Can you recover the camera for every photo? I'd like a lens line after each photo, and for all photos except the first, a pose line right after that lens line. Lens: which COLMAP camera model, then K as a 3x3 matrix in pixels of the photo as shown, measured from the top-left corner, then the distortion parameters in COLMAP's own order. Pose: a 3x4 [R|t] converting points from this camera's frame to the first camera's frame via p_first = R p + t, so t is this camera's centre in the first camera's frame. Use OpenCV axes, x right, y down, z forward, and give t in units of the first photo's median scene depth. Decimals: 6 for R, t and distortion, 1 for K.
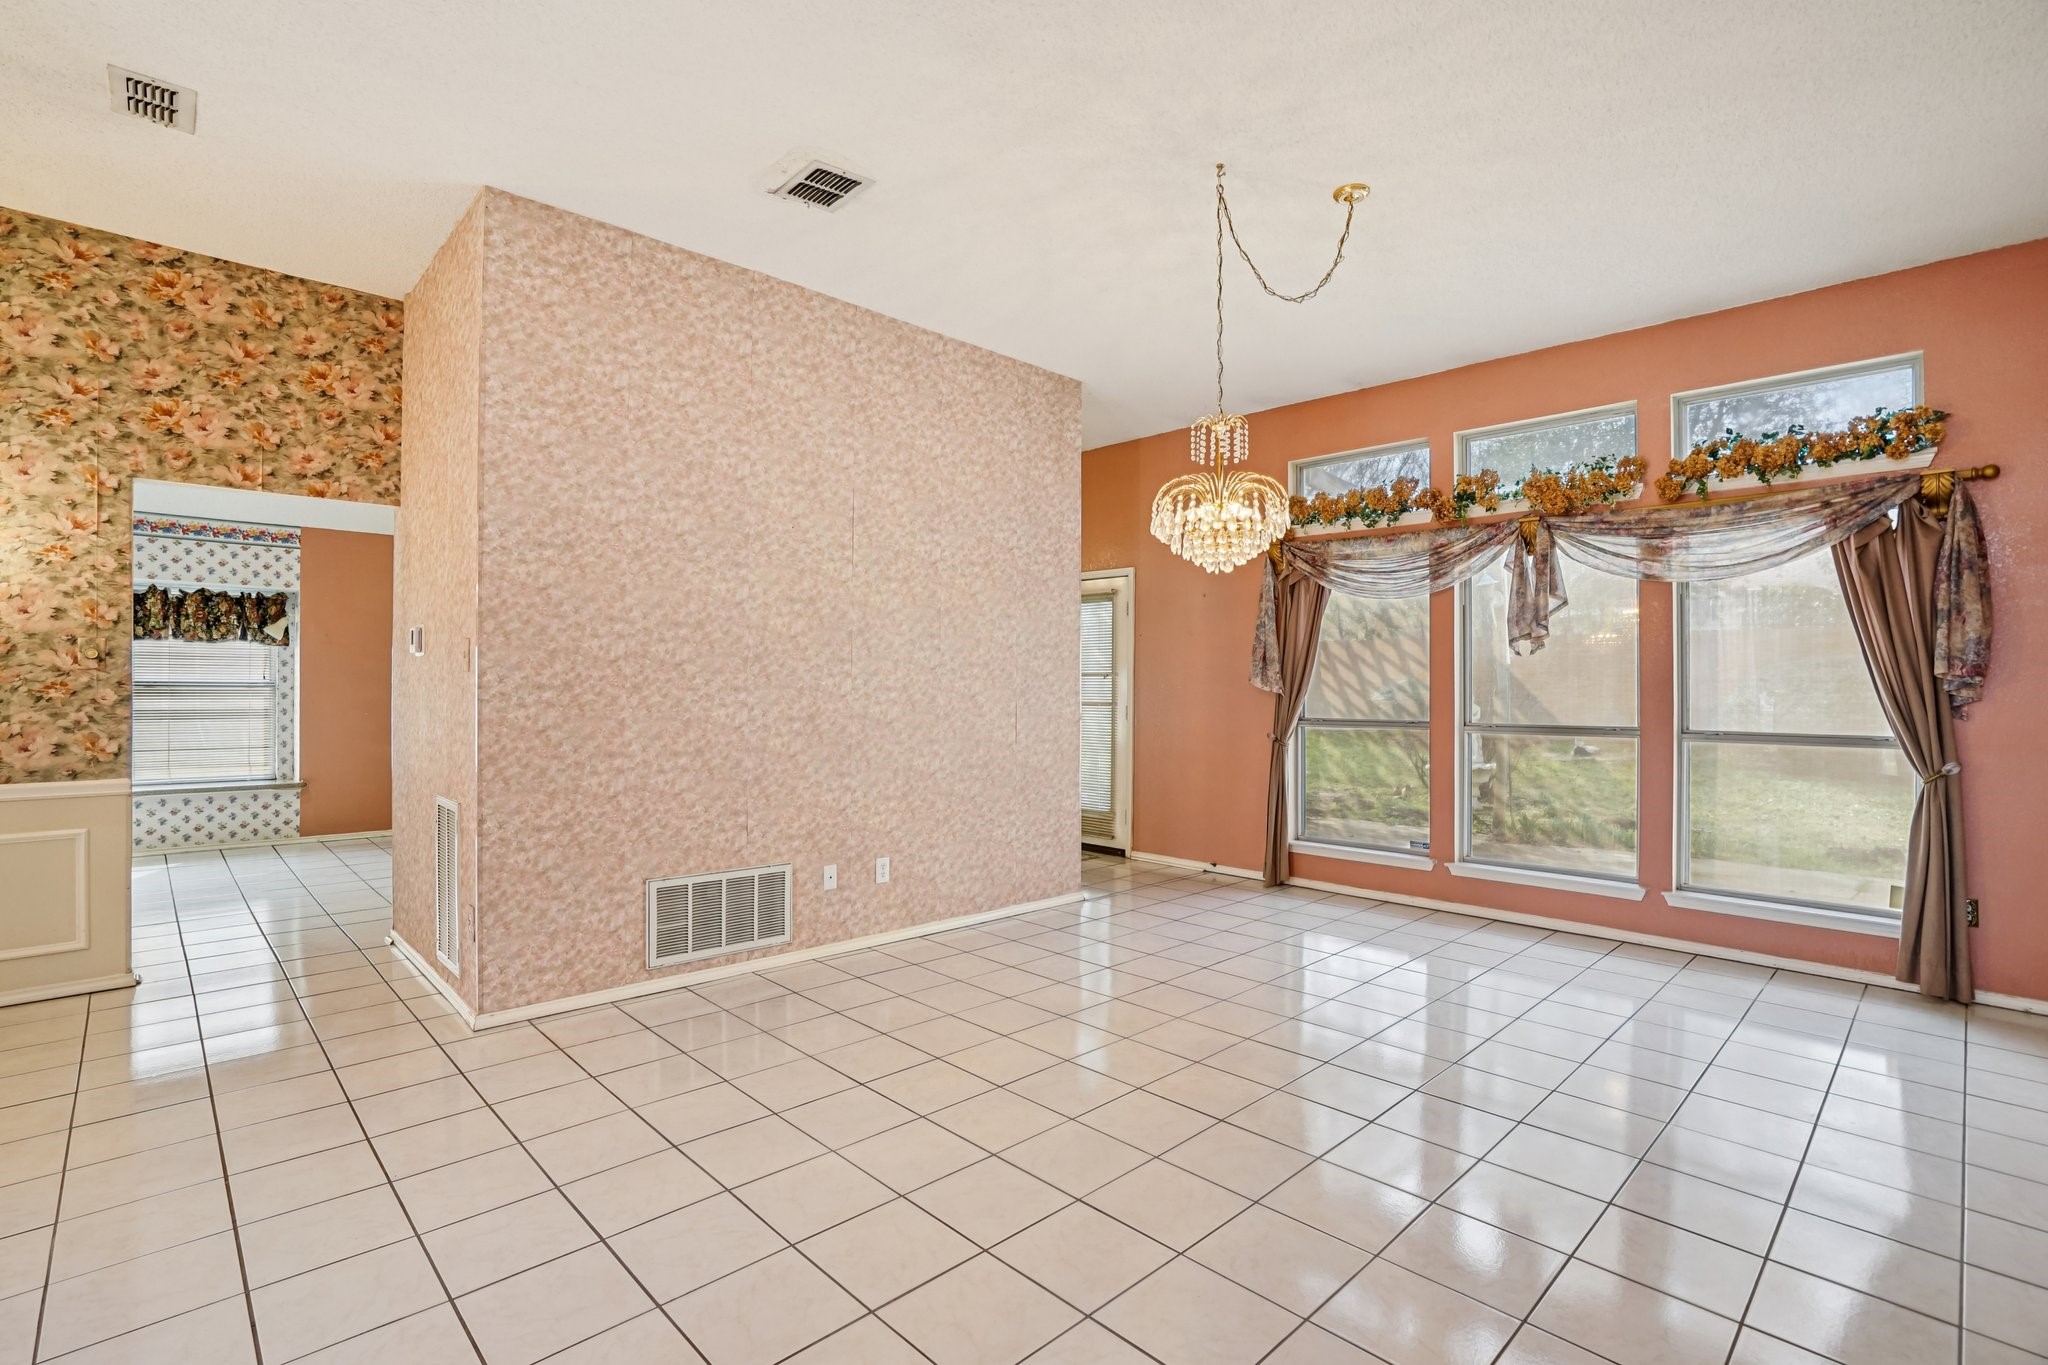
lens RADIAL K [[958.6, 0, 1015.0], [0, 958.6, 683.7], [0, 0, 1]] dist [-0.047097, 0.015259]
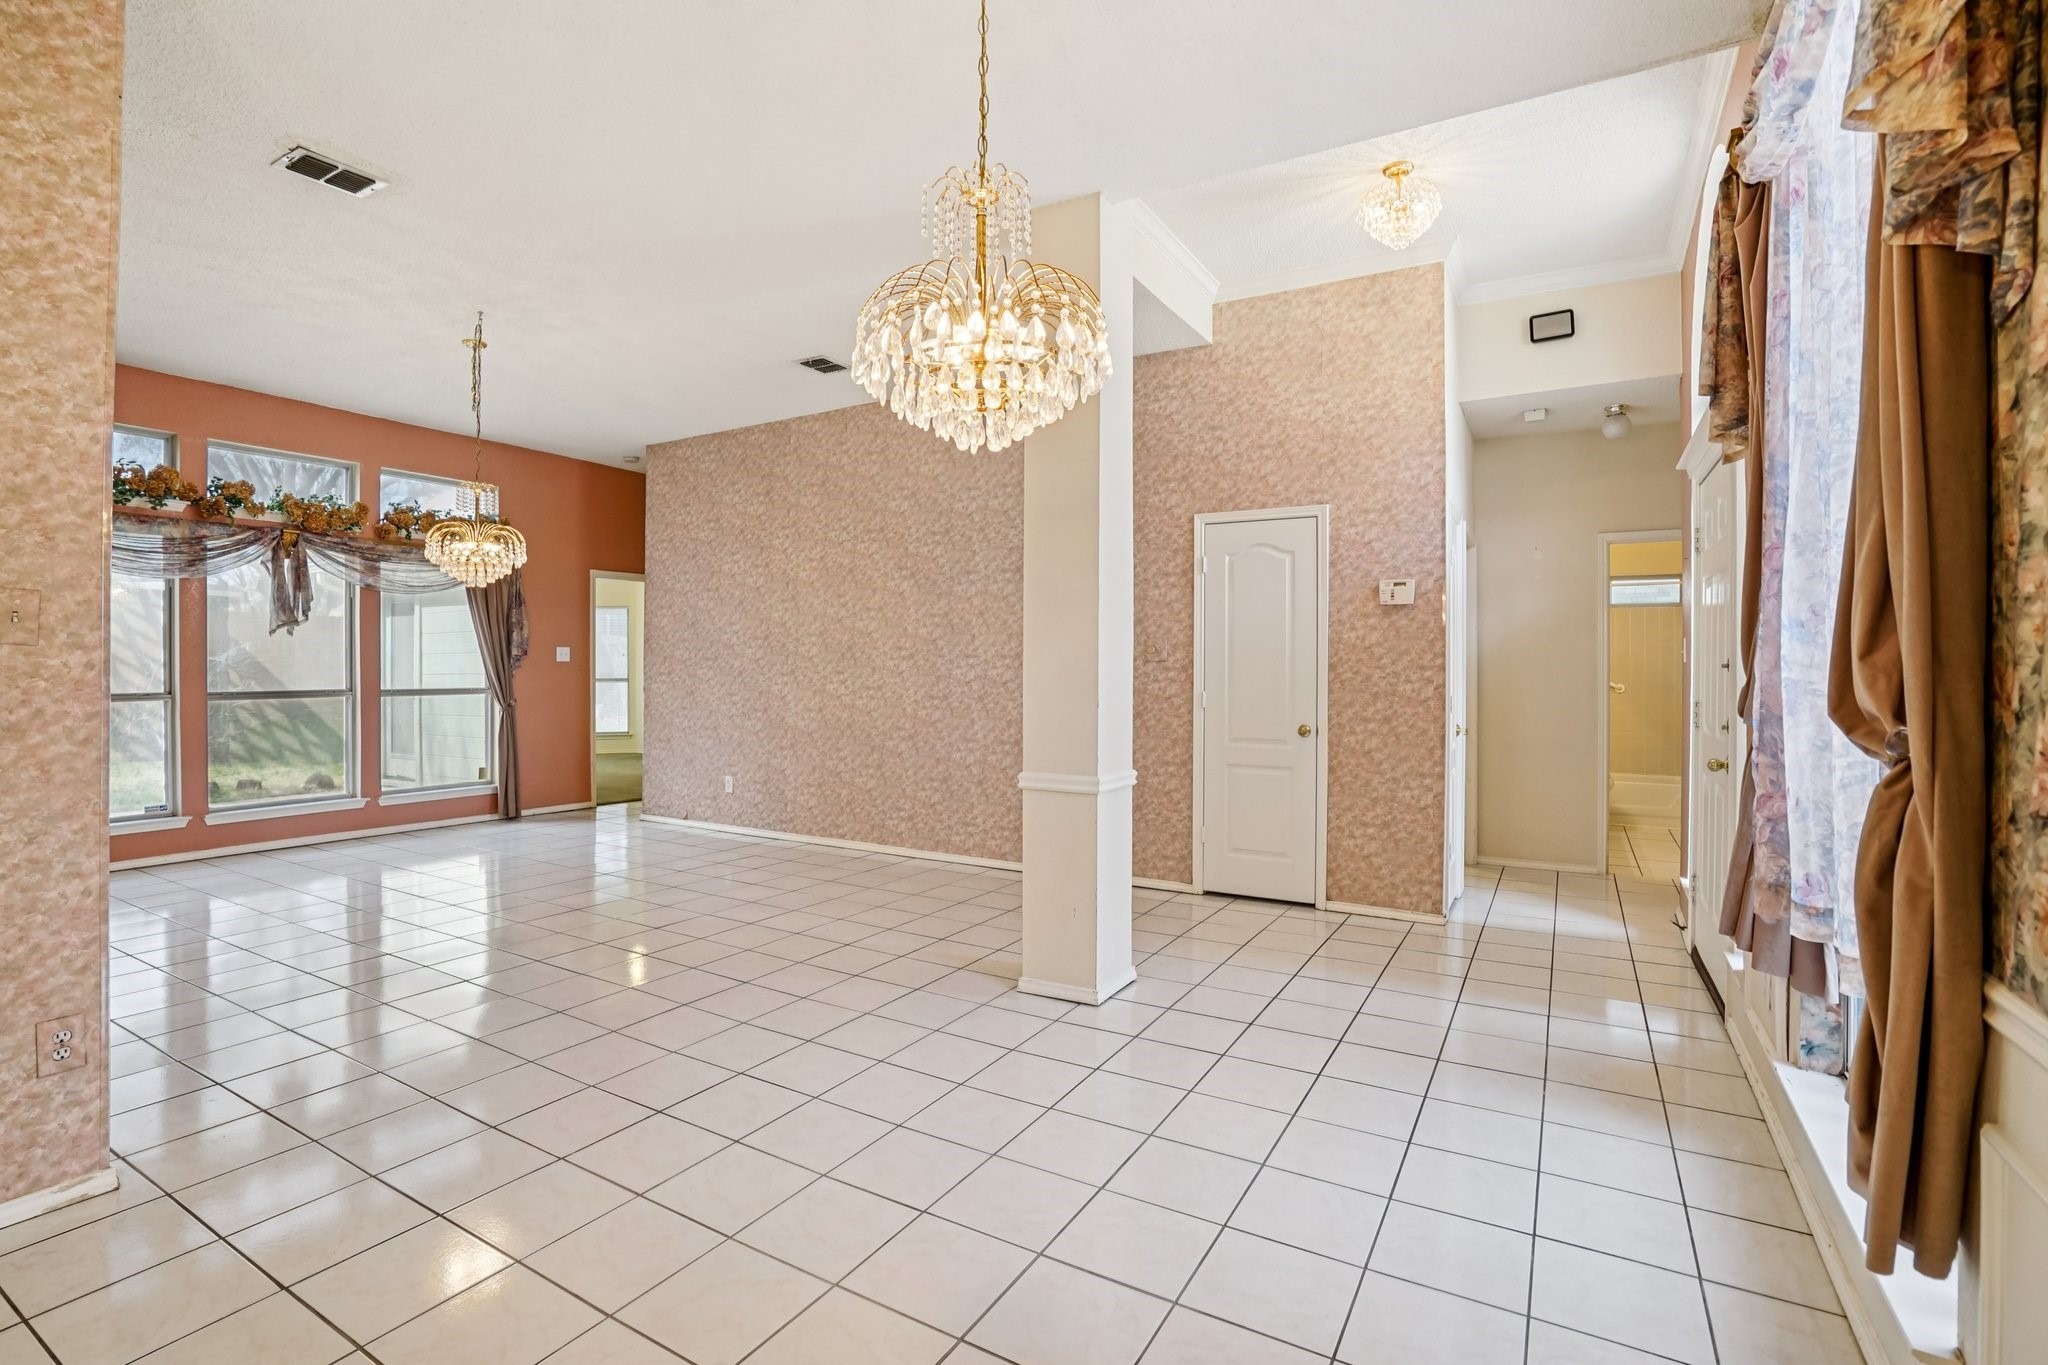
lens RADIAL K [[958.6, 0, 1014.8], [0, 958.6, 674.3], [0, 0, 1]] dist [-0.047097, 0.015259]
pose [[-0.266542, -0.018063, 0.963654, -1.001548], [-0.007897, 0.999832, 0.016556, -0.008424], [-0.963791, -0.003197, -0.266640, 0.407548]]
